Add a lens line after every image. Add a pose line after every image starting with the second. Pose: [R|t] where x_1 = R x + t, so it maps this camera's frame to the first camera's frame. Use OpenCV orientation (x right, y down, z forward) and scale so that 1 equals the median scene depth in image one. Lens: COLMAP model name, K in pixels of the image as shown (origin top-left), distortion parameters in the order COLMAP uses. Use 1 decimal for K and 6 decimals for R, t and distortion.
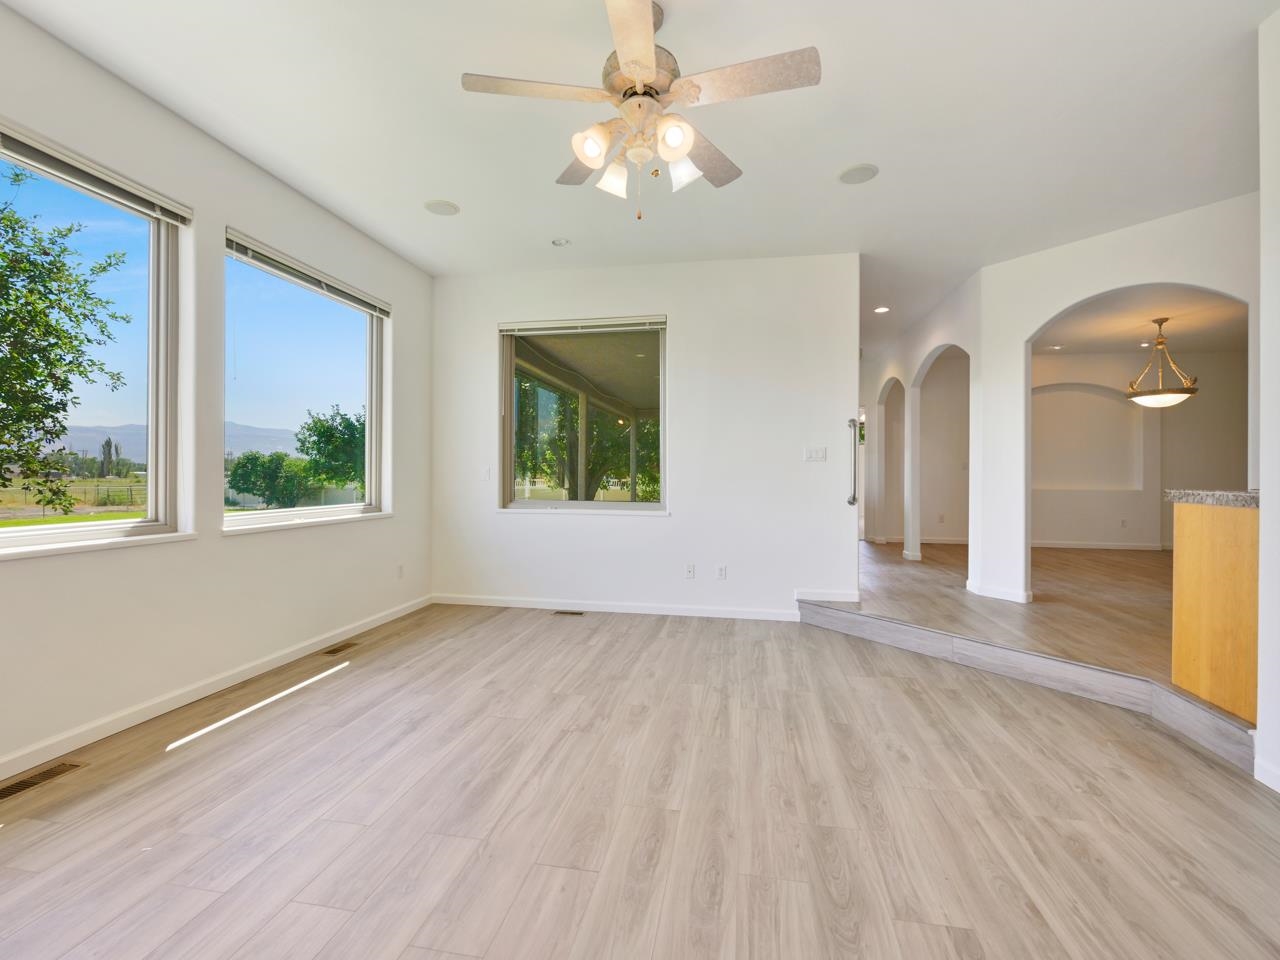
lens RADIAL K [[575.5, 0, 641.8], [0, 575.5, 475.0], [0, 0, 1]] dist [0.001789, 0.000607]
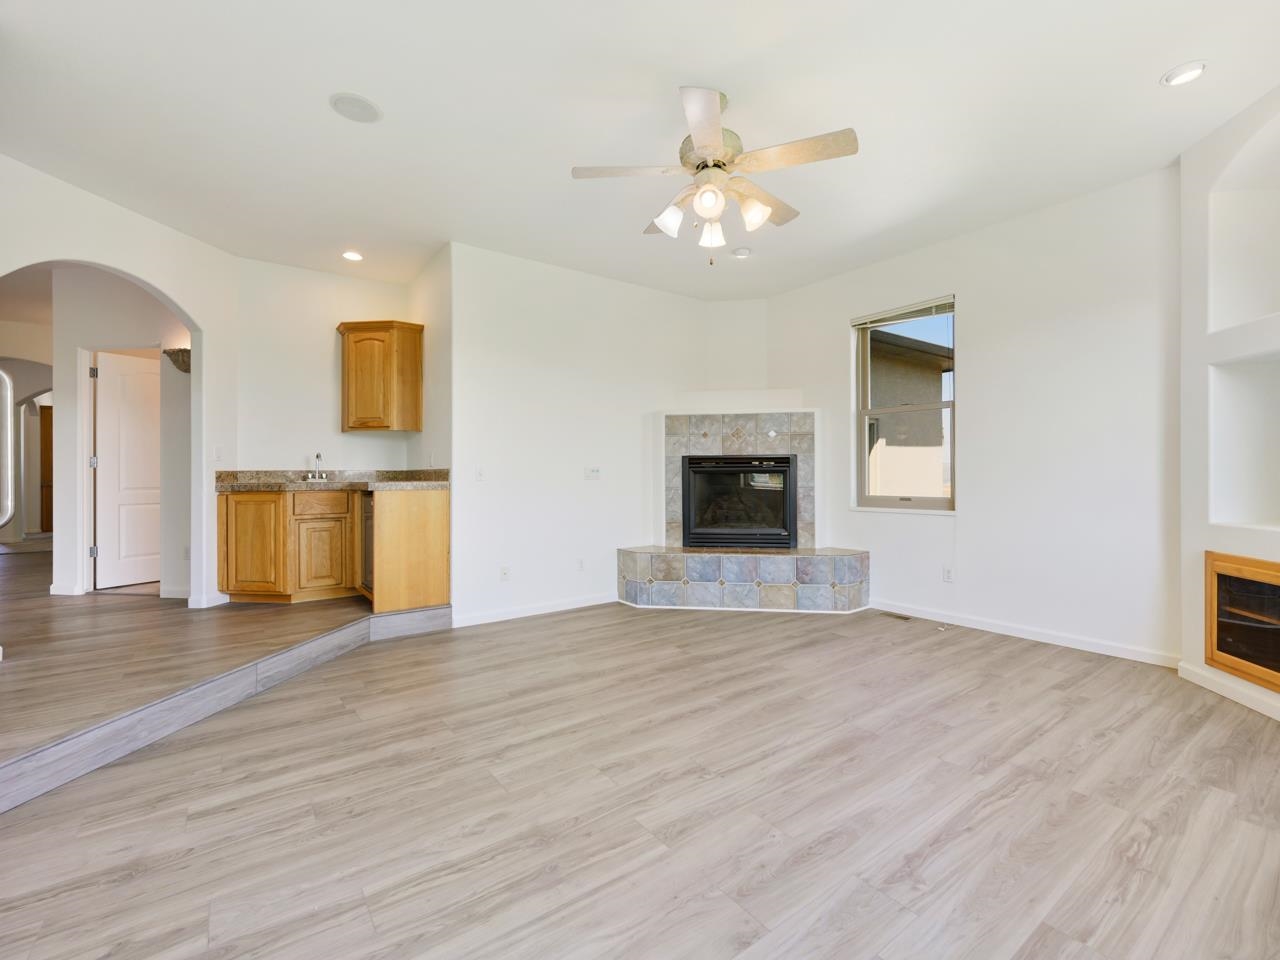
lens RADIAL K [[575.5, 0, 643.0], [0, 575.5, 475.0], [0, 0, 1]] dist [0.001789, 0.000607]
pose [[-0.730235, -0.002313, 0.683192, -0.617077], [0.001199, 0.999988, 0.004667, -0.000404], [-0.683195, 0.004227, -0.730224, 1.669806]]
